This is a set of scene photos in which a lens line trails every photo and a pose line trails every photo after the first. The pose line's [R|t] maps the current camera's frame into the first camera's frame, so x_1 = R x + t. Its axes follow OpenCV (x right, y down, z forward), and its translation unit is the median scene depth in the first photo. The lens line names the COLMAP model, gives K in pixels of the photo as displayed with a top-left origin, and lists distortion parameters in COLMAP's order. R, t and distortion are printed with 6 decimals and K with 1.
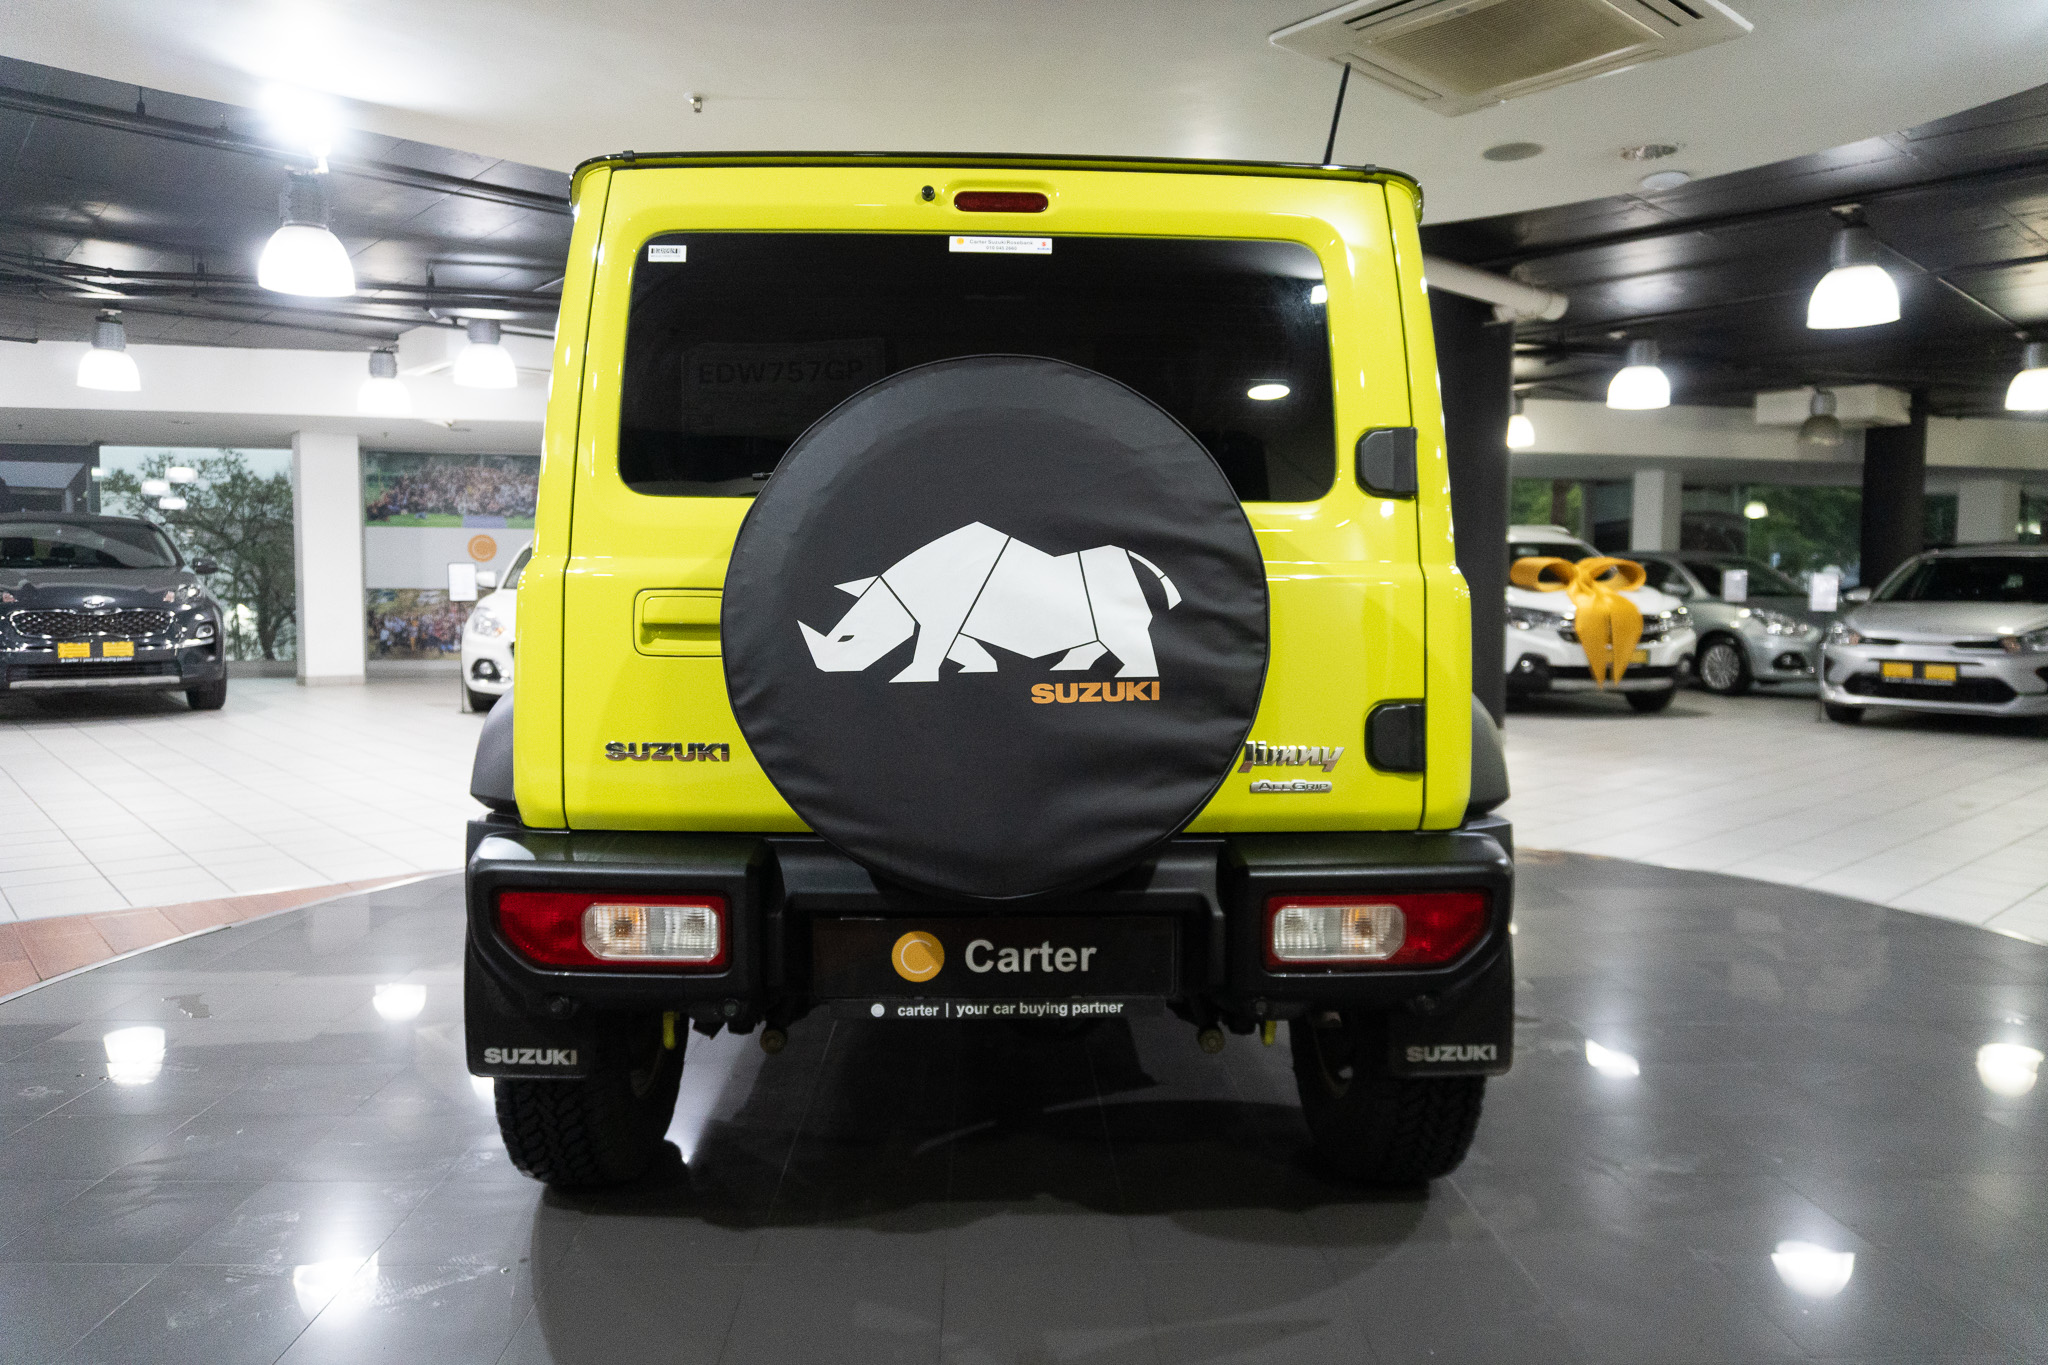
lens RADIAL K [[1376.4, 0, 1024.0], [0, 1376.4, 682.5], [0, 0, 1]] dist [-0.020310, -0.001087]
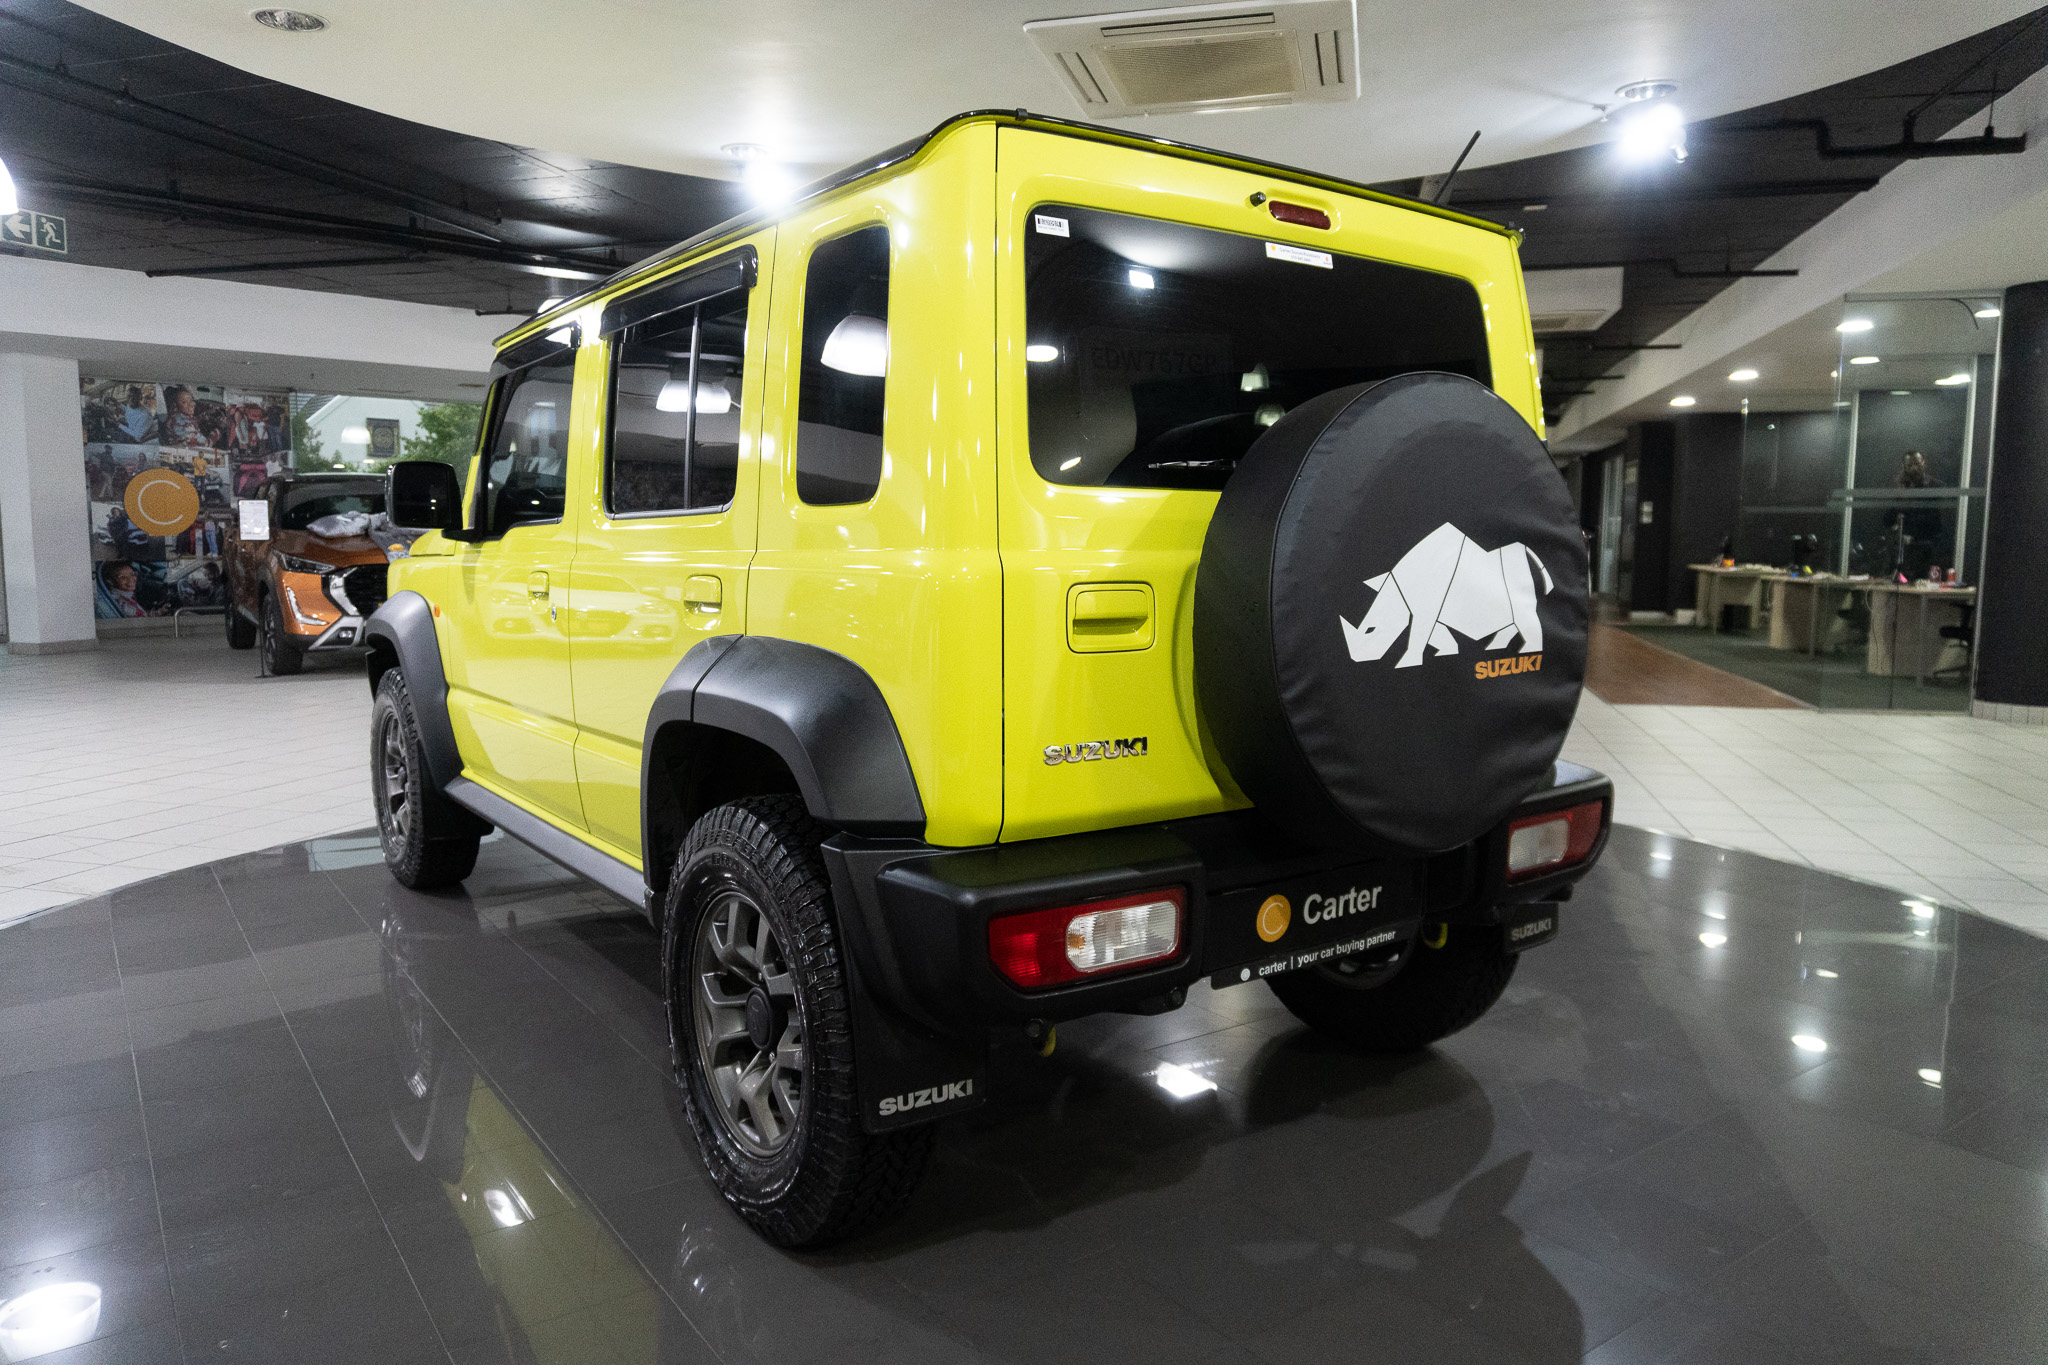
lens RADIAL K [[1403.5, 0, 1024.0], [0, 1403.5, 682.5], [0, 0, 1]] dist [-0.023902, -0.000383]
pose [[0.822648, -0.063376, 0.565008, -0.846371], [0.037145, 0.997636, 0.057820, -0.056042], [-0.567337, -0.026578, 0.823057, 0.211071]]
